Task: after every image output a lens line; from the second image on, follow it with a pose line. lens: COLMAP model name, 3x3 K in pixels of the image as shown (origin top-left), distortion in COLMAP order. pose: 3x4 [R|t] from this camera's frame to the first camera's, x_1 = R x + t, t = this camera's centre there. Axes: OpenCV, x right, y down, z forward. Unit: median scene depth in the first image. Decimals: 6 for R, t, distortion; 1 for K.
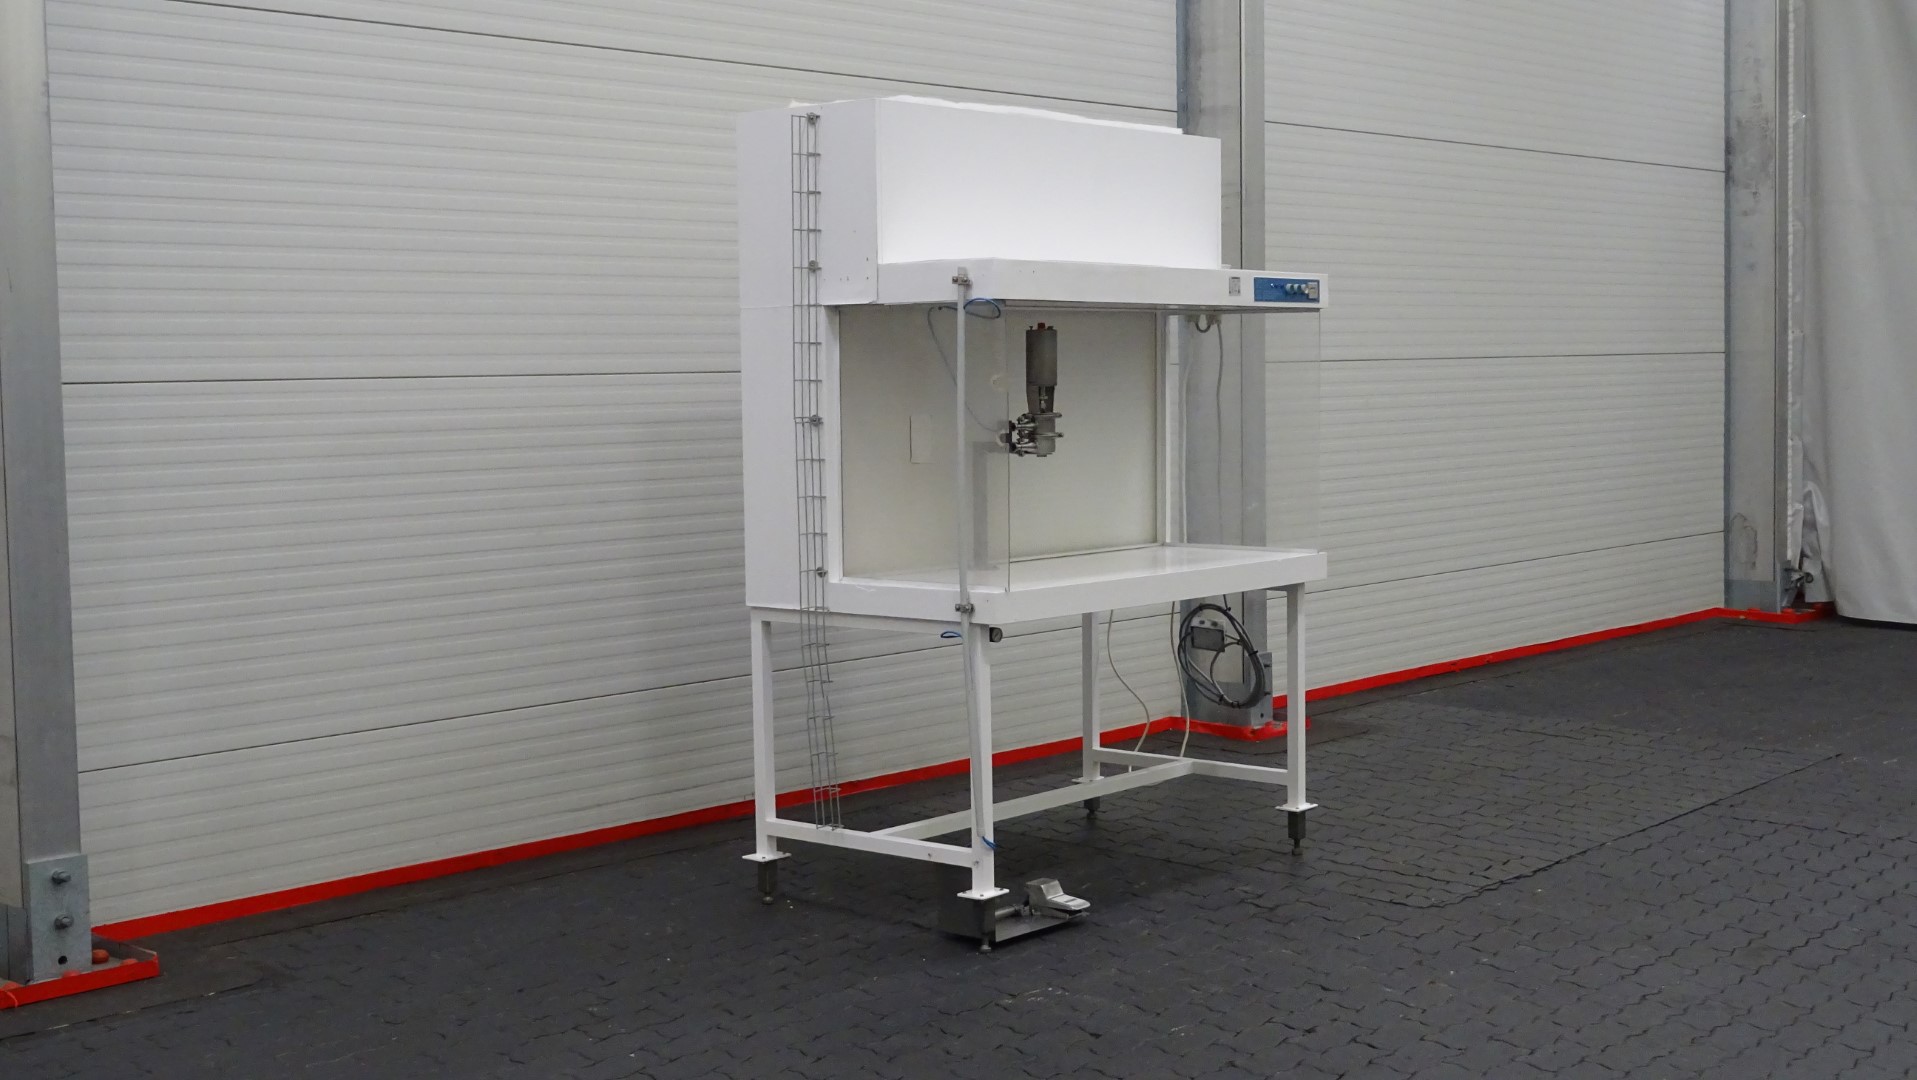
lens RADIAL K [[2376.9, 0, 952.9], [0, 2376.9, 537.6], [0, 0, 1]] dist [0.003044, 0.000000]
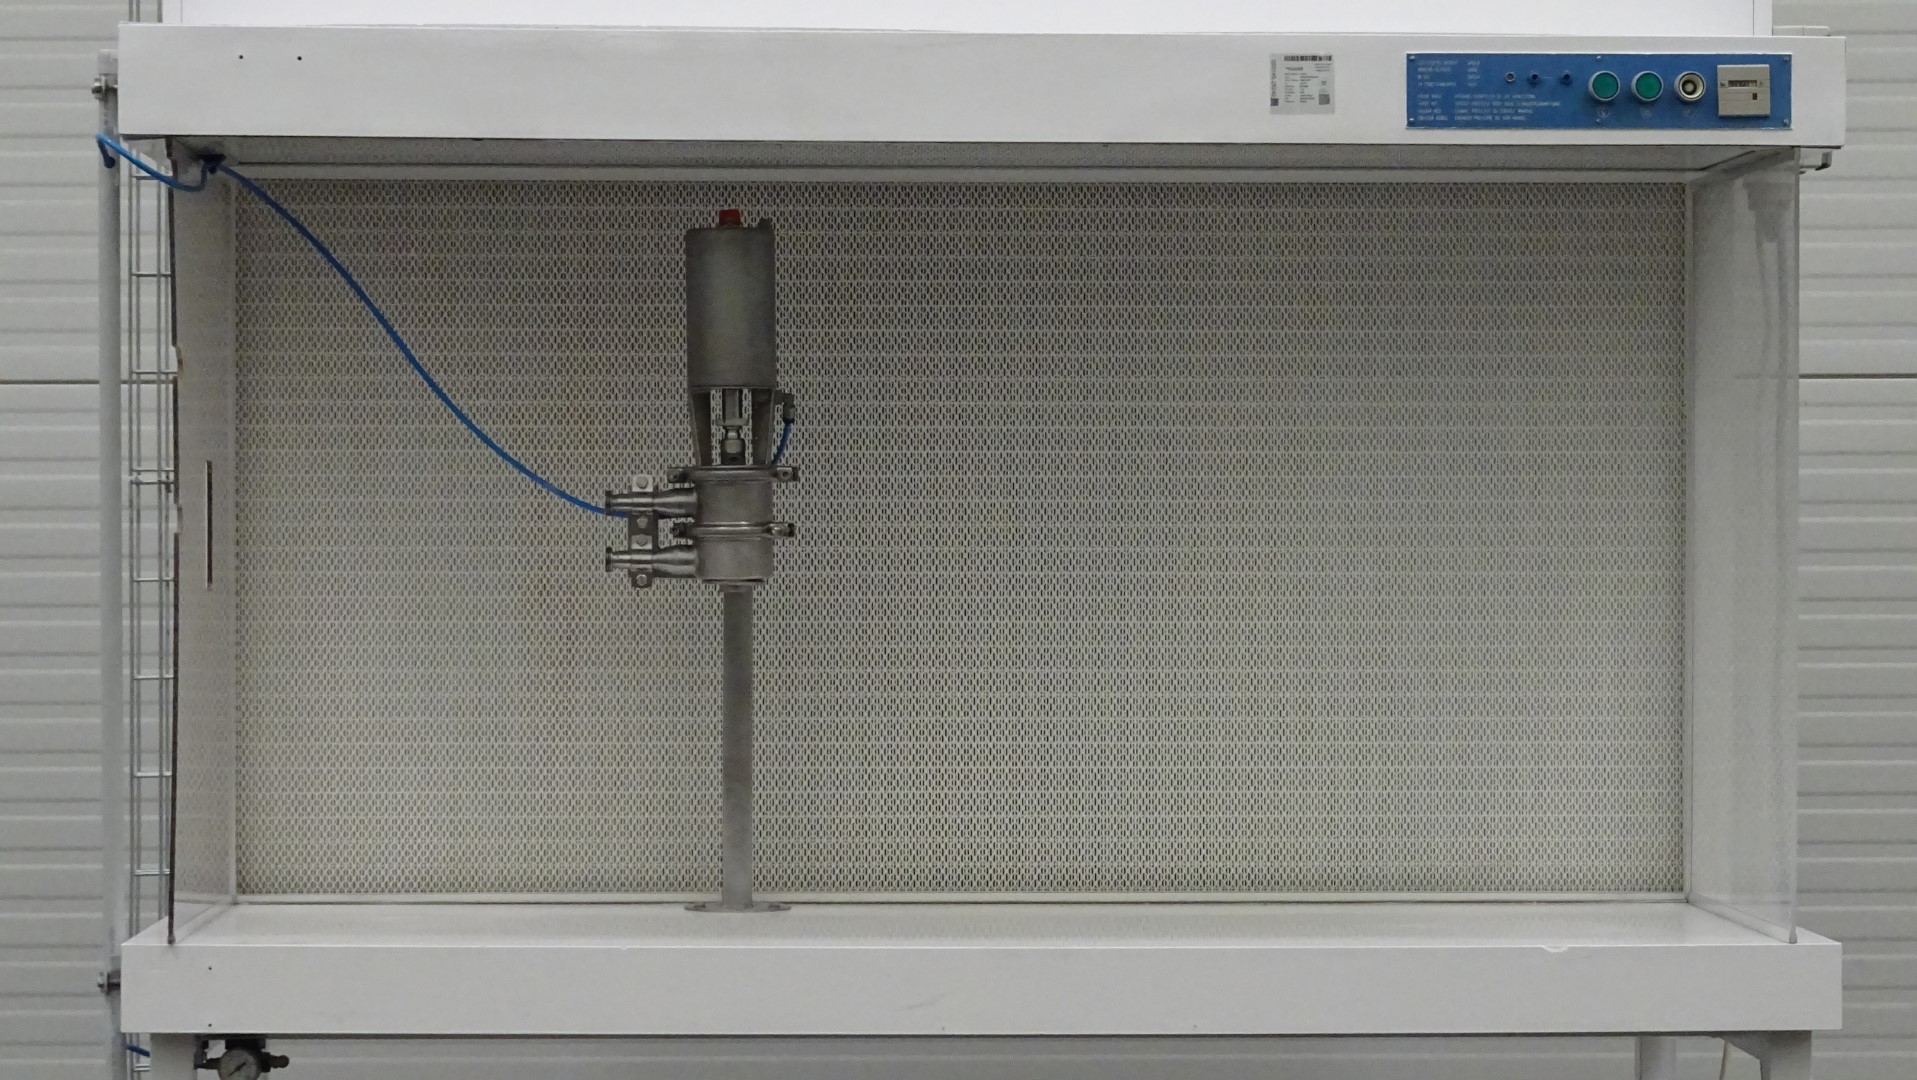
lens RADIAL K [[5644.5, 0, 966.5], [0, 5644.5, 530.1], [0, 0, 1]] dist [0.014172, 0.000000]
pose [[0.674448, 0.012181, -0.738222, 0.651691], [-0.060506, 0.997413, -0.038822, -0.012451], [0.735839, 0.070850, 0.673440, 0.450600]]
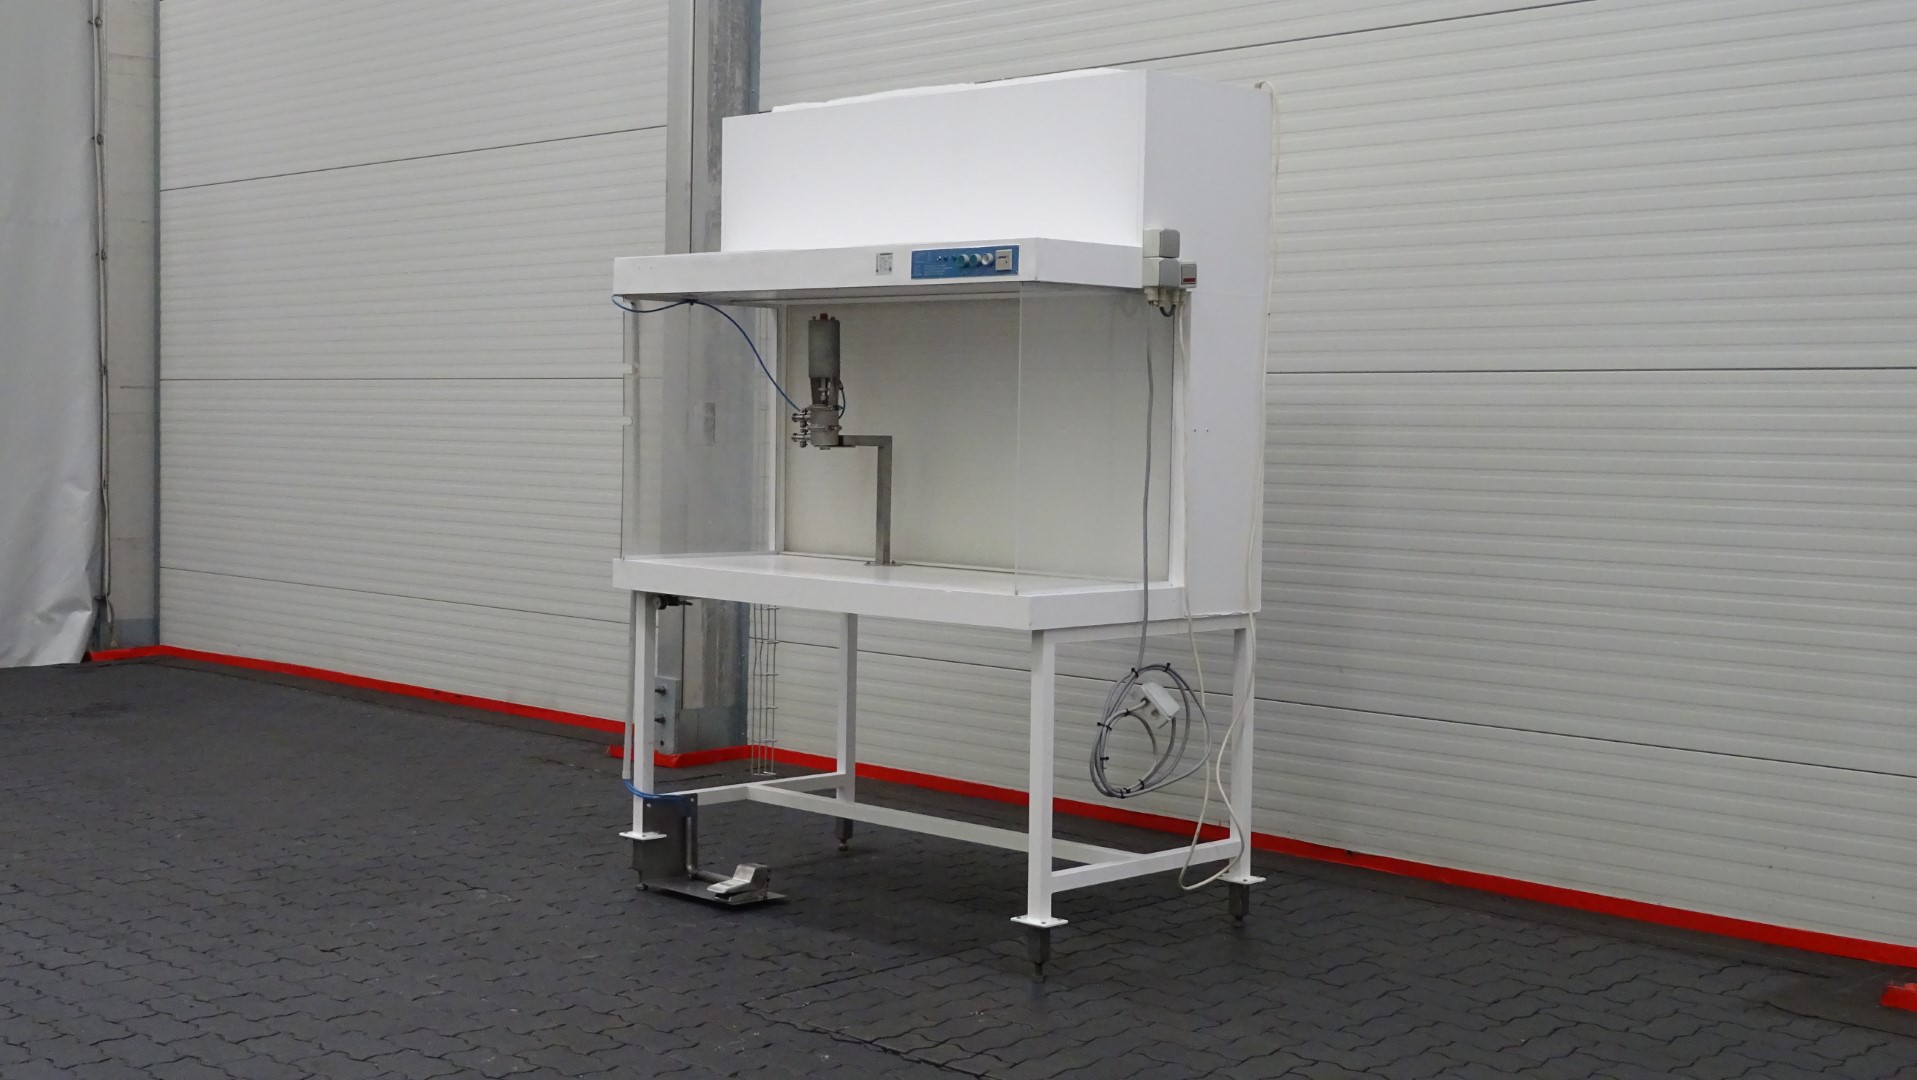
lens RADIAL K [[2388.3, 0, 947.9], [0, 2388.3, 554.0], [0, 0, 1]] dist [0.058373, 0.000000]
pose [[-0.075861, 0.068656, -0.994752, 0.985173], [-0.085722, 0.993484, 0.075105, -0.067527], [0.993427, 0.090970, -0.069482, 1.086063]]
